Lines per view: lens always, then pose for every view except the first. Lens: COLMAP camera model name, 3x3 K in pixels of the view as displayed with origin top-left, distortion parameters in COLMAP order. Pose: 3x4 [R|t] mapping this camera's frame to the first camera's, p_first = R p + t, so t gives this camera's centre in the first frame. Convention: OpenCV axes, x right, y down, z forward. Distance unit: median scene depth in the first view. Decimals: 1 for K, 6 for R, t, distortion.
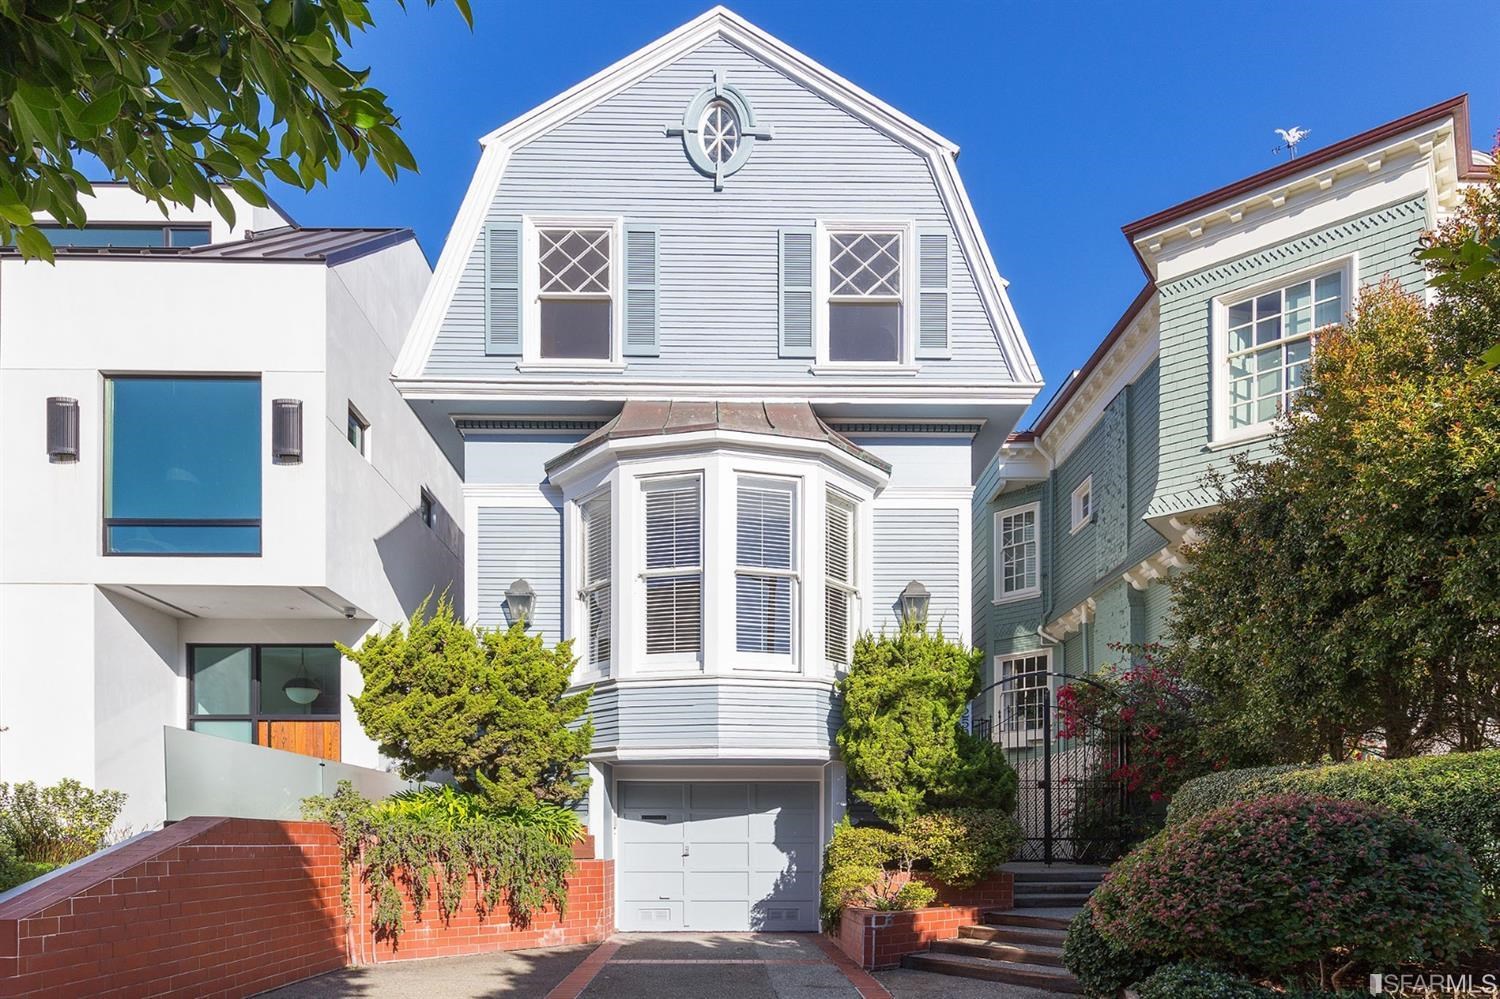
lens RADIAL K [[841.3, 0, 750.0], [0, 841.3, 499.5], [0, 0, 1]] dist [-0.000165, -0.000158]
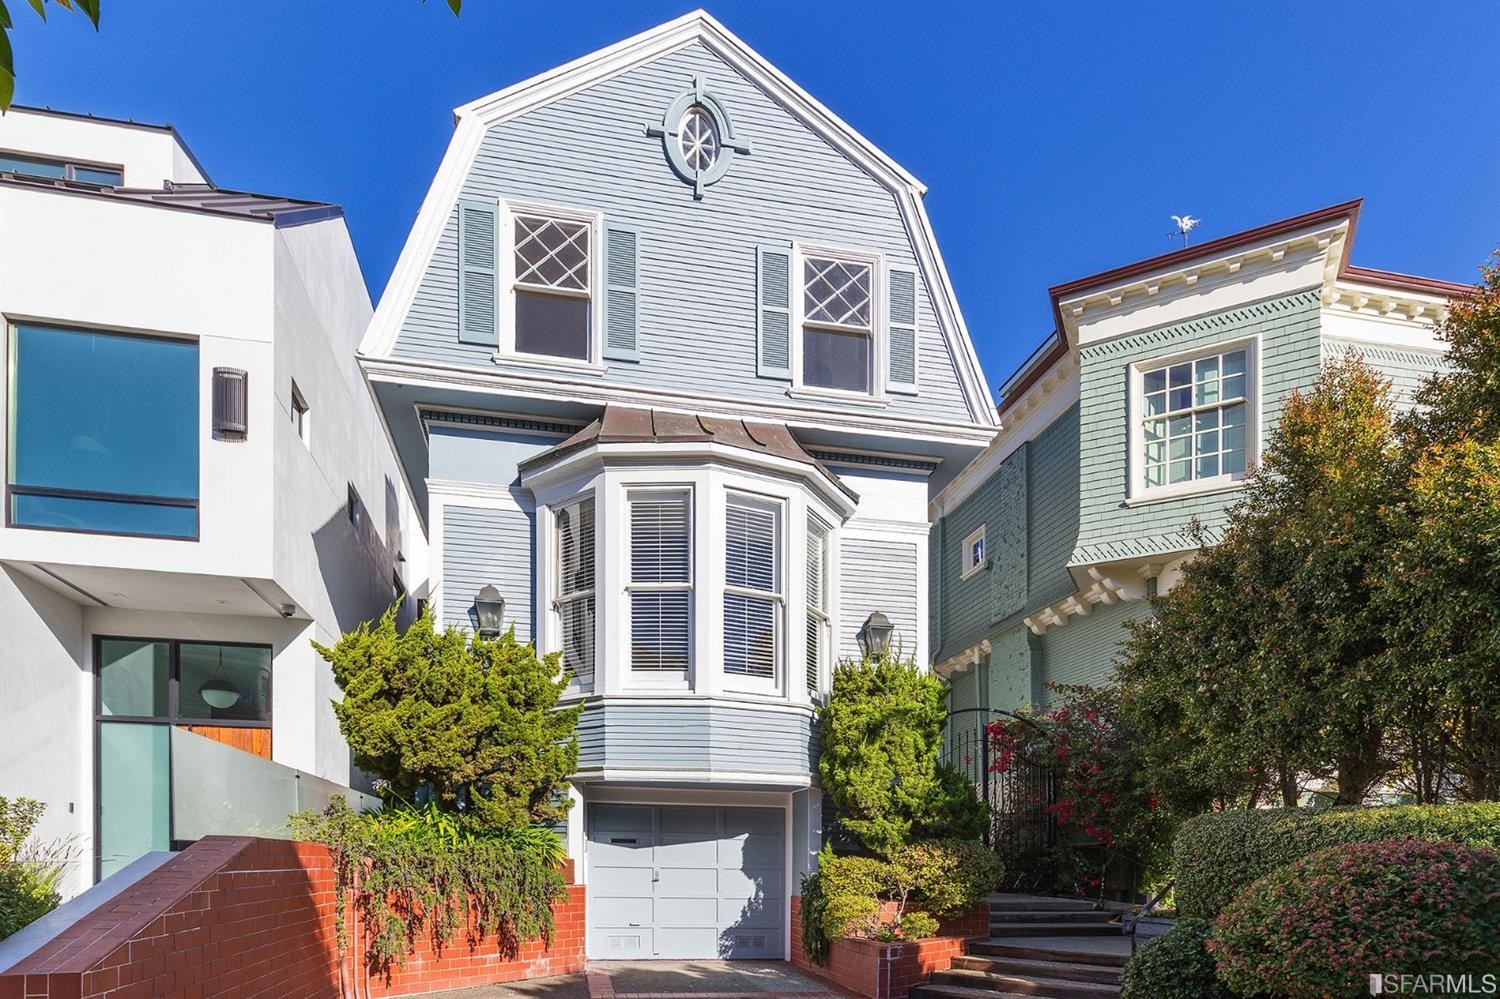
lens RADIAL K [[827.4, 0, 749.3], [0, 827.4, 549.9], [0, 0, 1]] dist [0.001912, 0.000145]
pose [[0.989264, 0.066736, 0.130009, -0.100853], [-0.069864, 0.997363, 0.019644, 0.016203], [-0.128355, -0.028516, 0.991318, 0.049229]]
